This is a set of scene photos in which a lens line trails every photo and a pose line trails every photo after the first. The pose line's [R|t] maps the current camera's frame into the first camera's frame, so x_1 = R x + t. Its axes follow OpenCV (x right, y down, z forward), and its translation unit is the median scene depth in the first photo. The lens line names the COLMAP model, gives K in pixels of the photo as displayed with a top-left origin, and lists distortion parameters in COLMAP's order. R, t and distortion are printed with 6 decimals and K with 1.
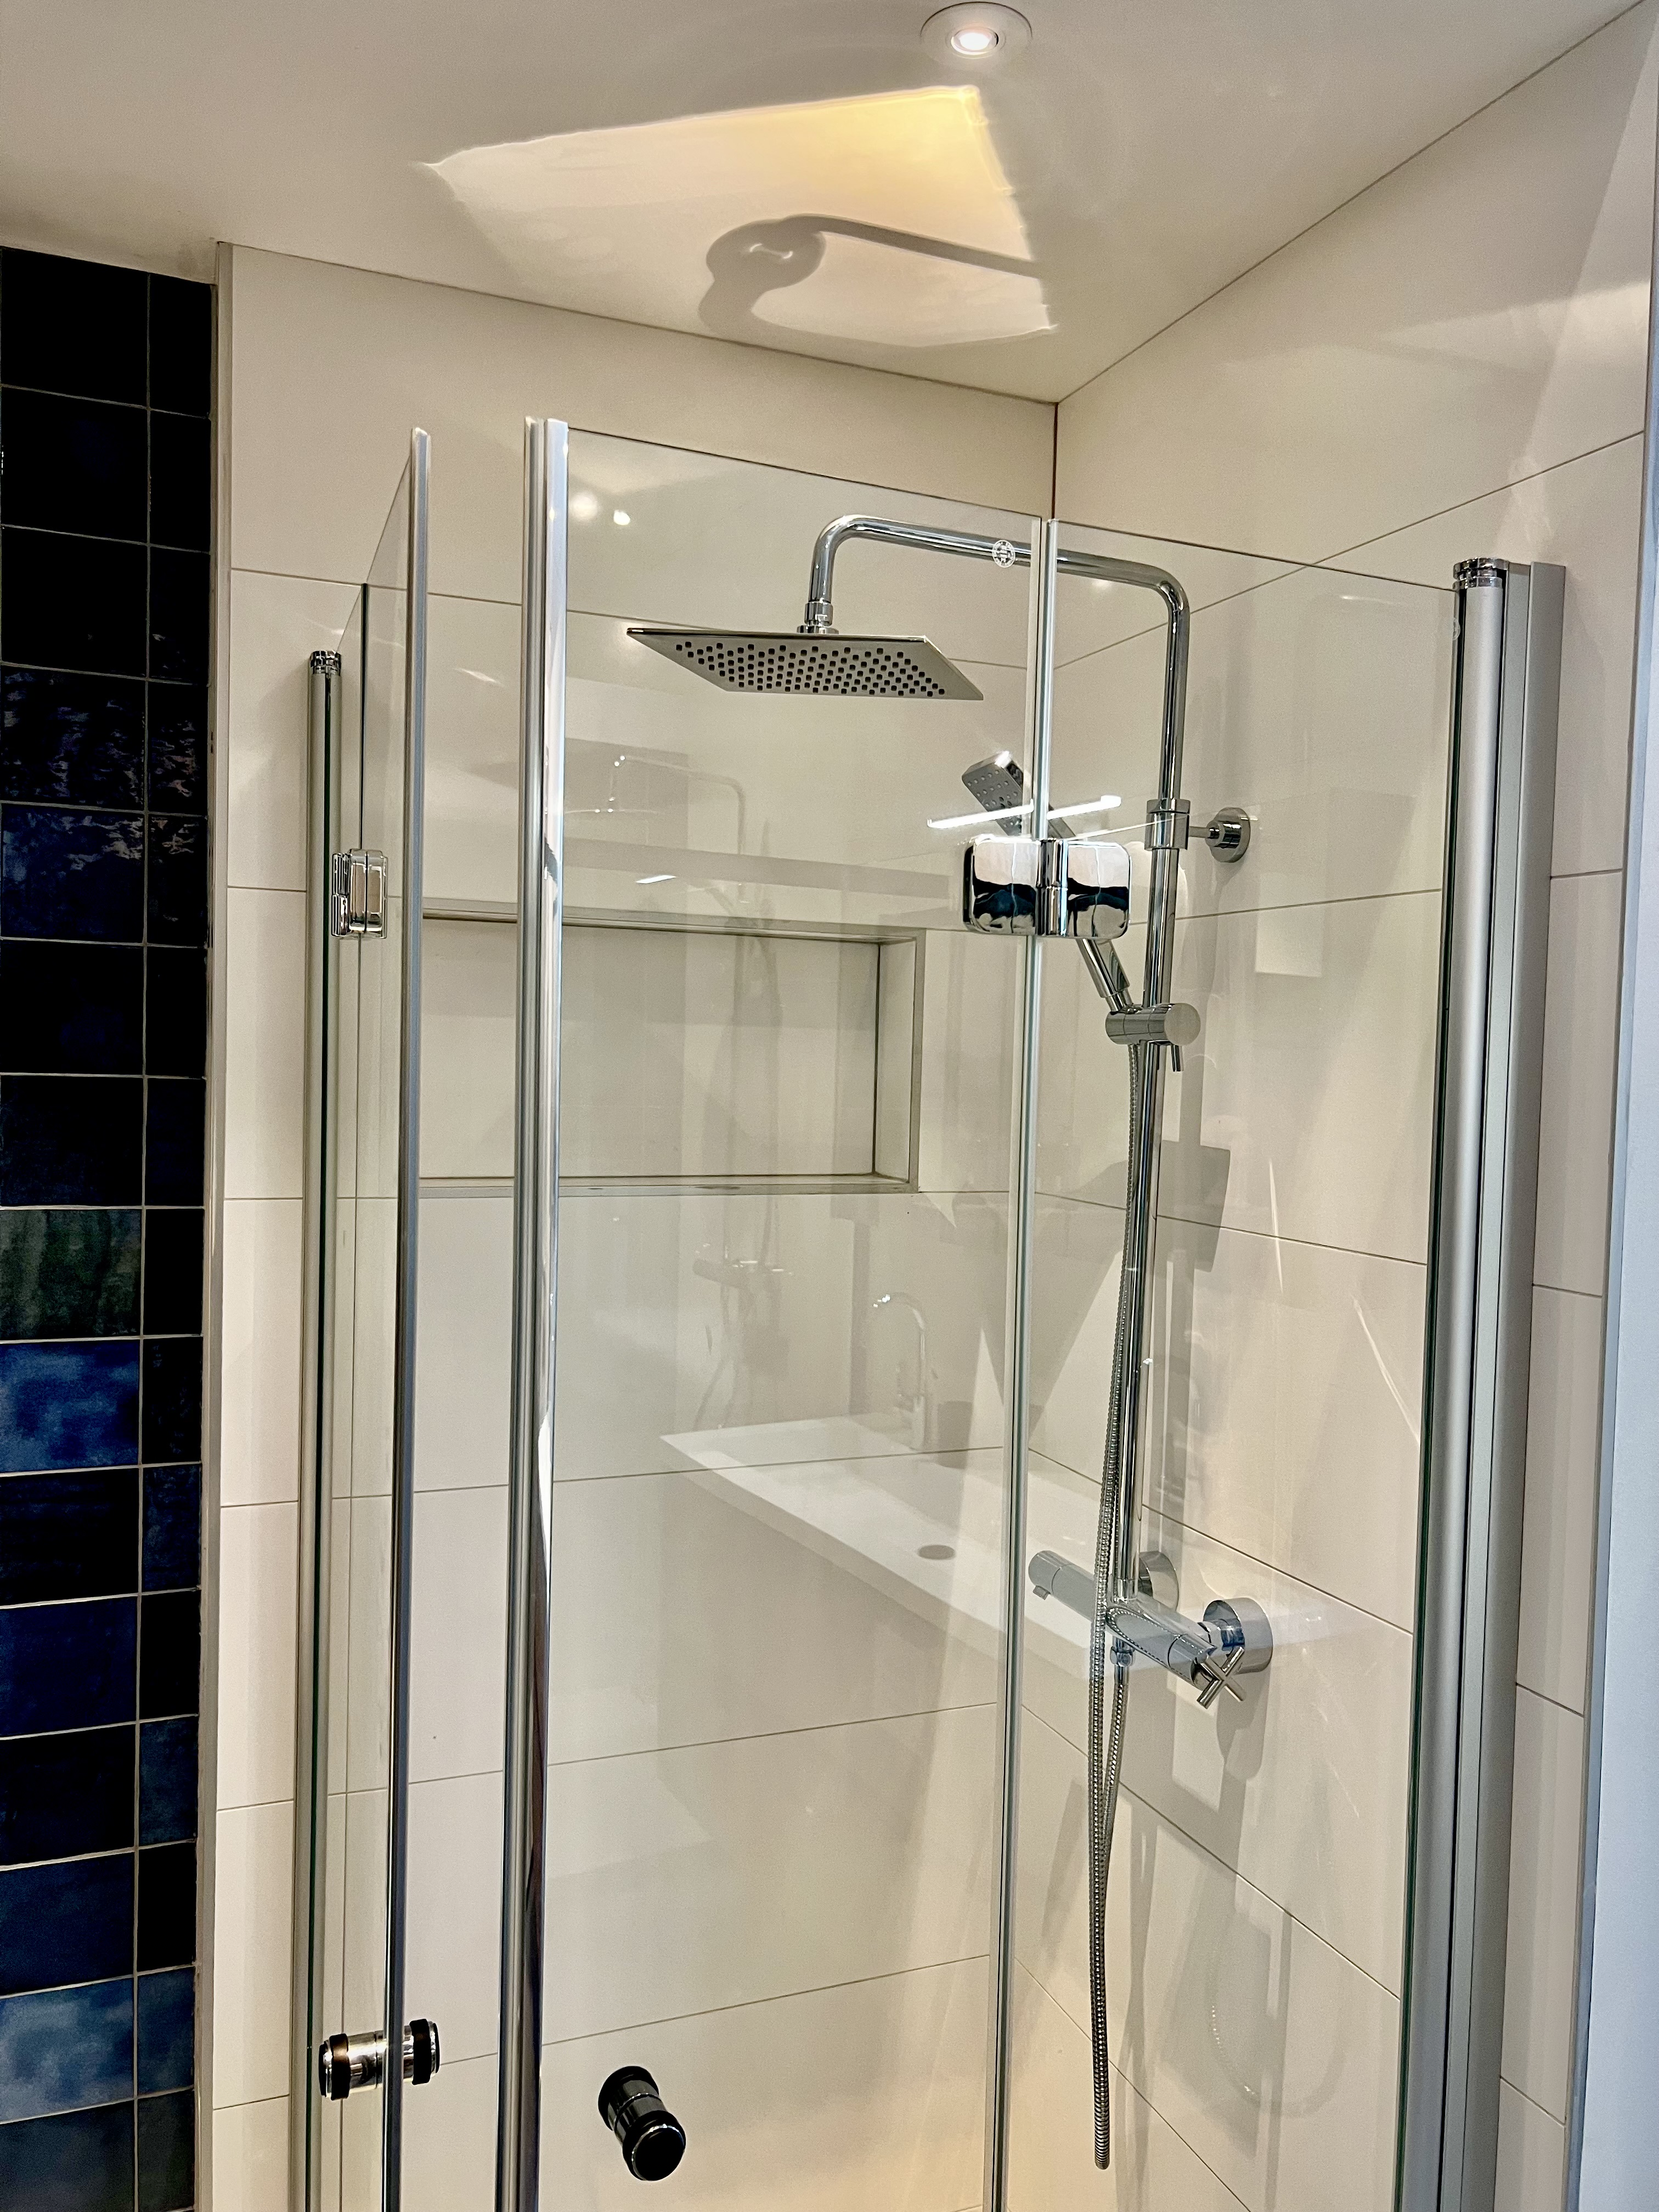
lens RADIAL K [[1658.4, 0, 836.8], [0, 1658.4, 1110.3], [0, 0, 1]] dist [0.041790, -0.056124]
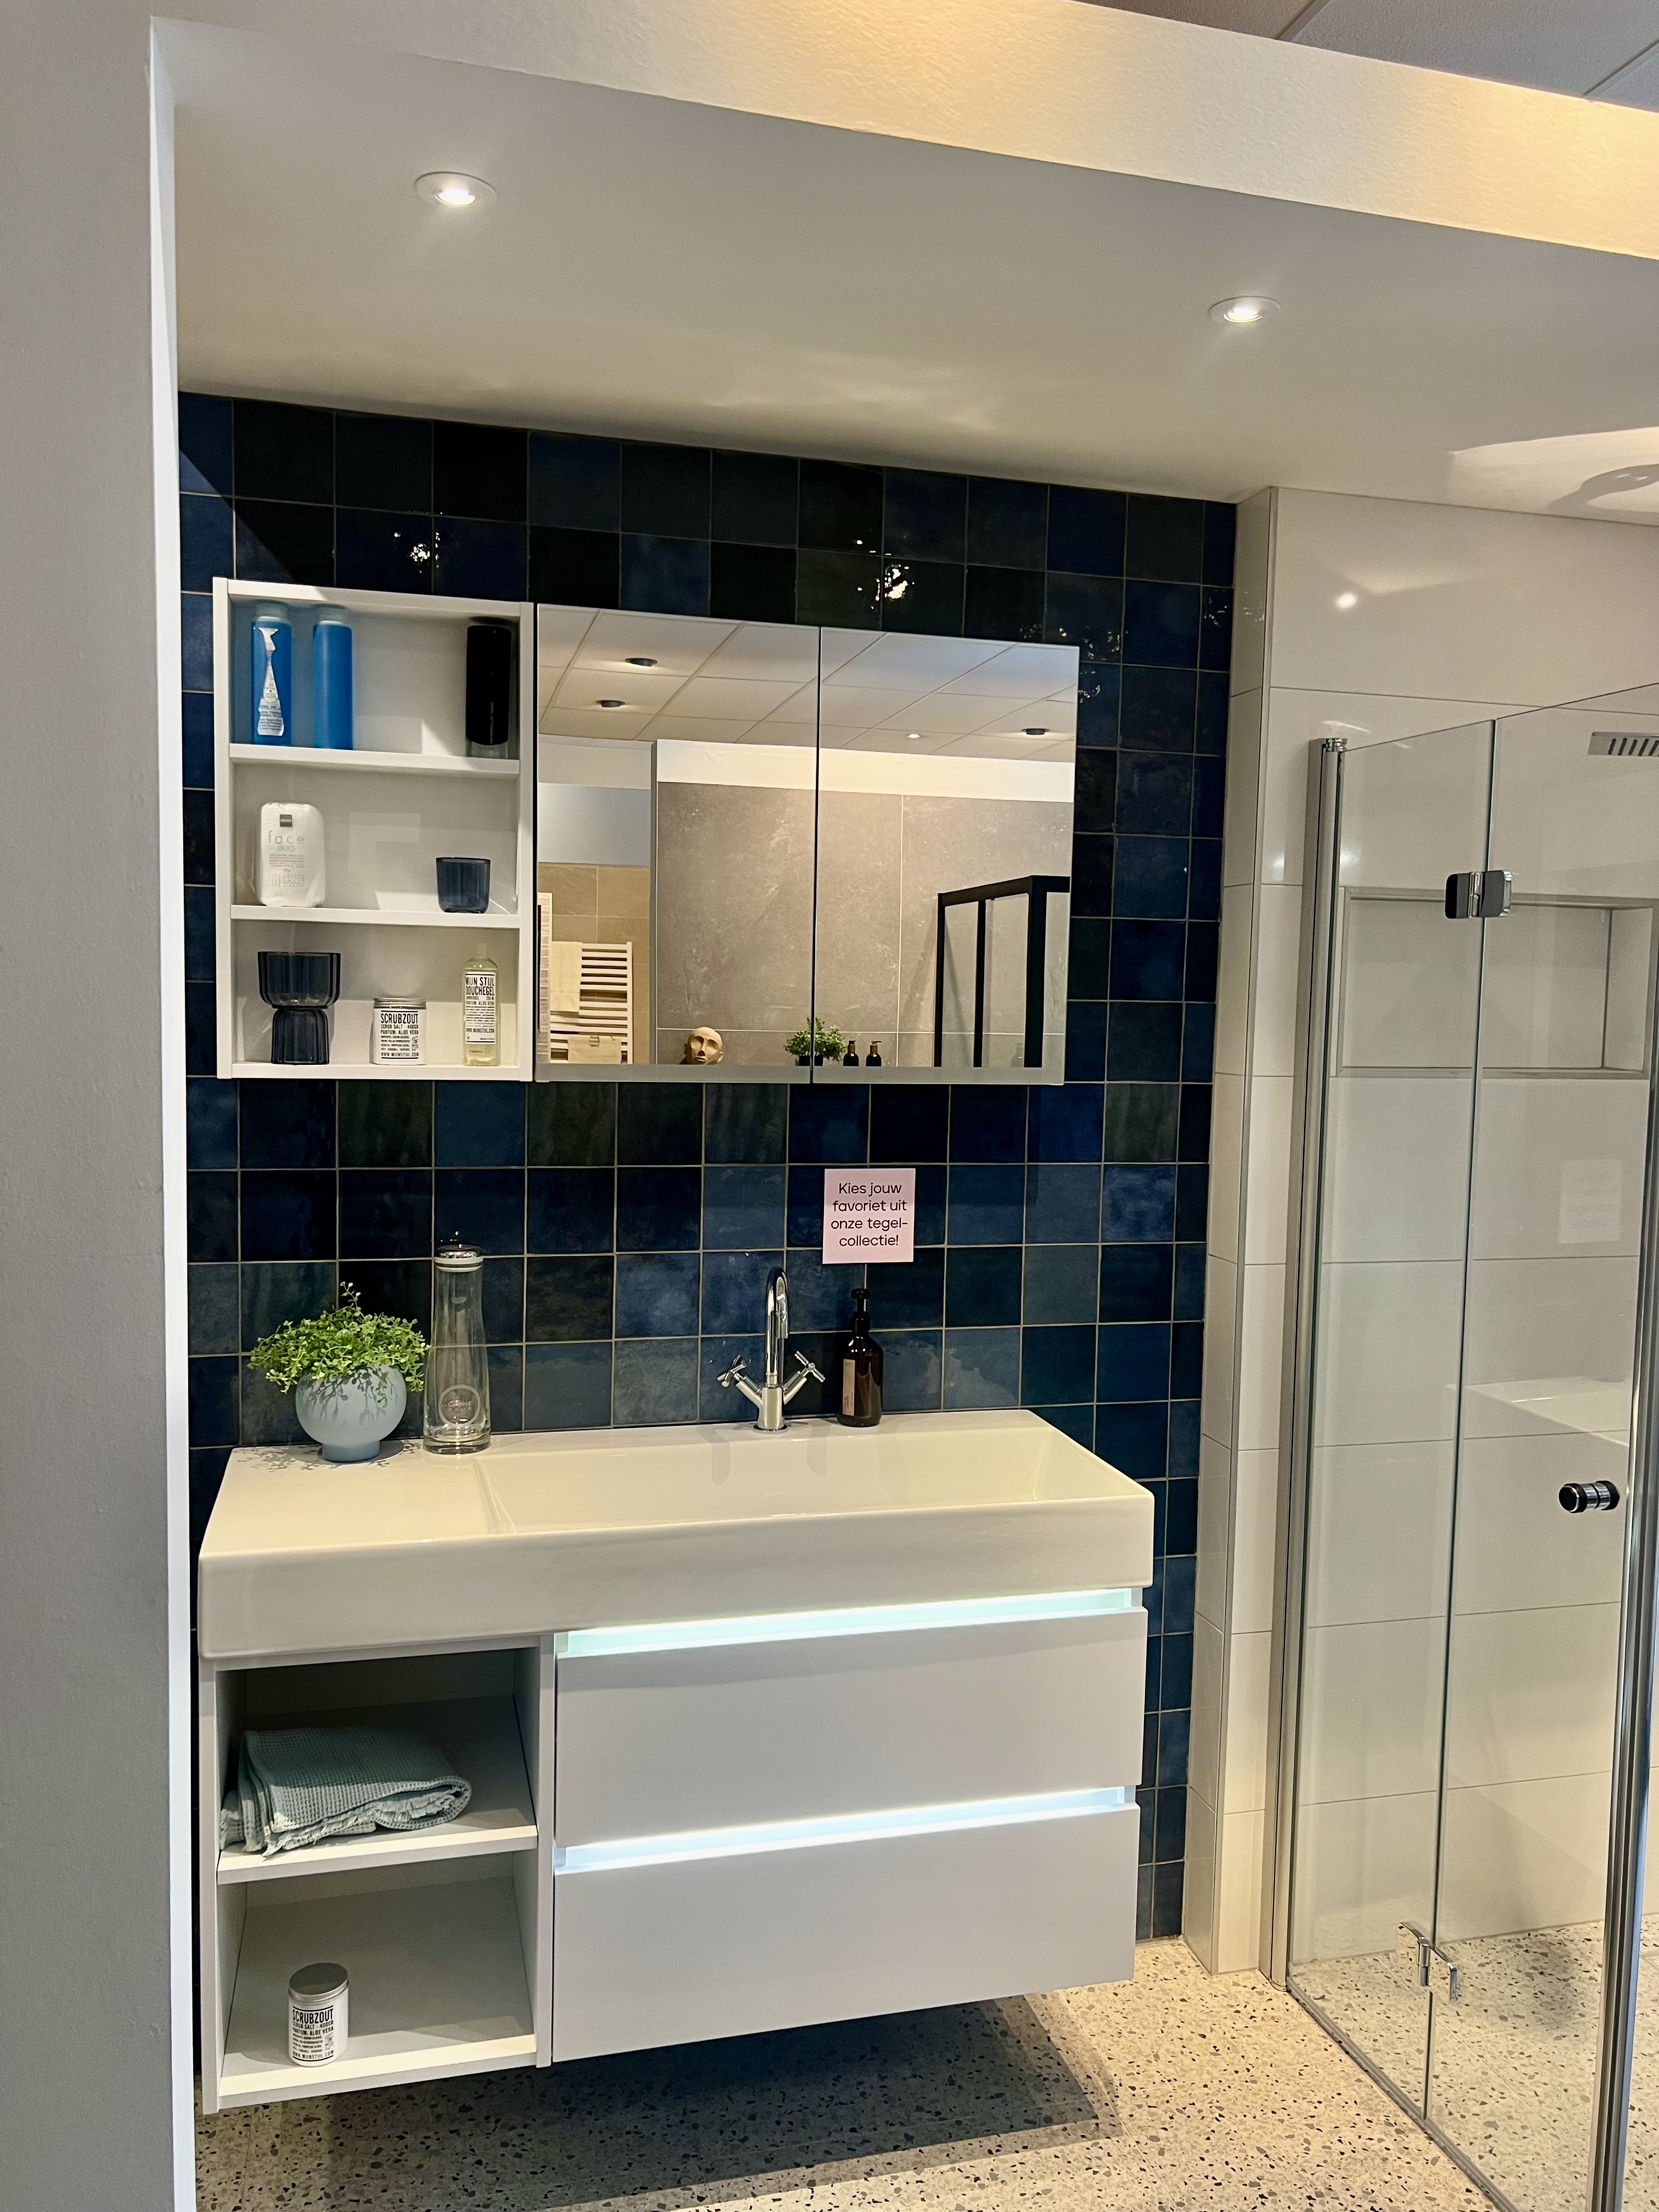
lens RADIAL K [[1658.4, 0, 822.8], [0, 1658.4, 1112.5], [0, 0, 1]] dist [0.041790, -0.056124]
pose [[0.991373, 0.004557, -0.130995, -0.585368], [-0.000038, 0.999405, 0.034482, 0.033572], [0.131075, -0.034180, 0.990783, -0.688489]]
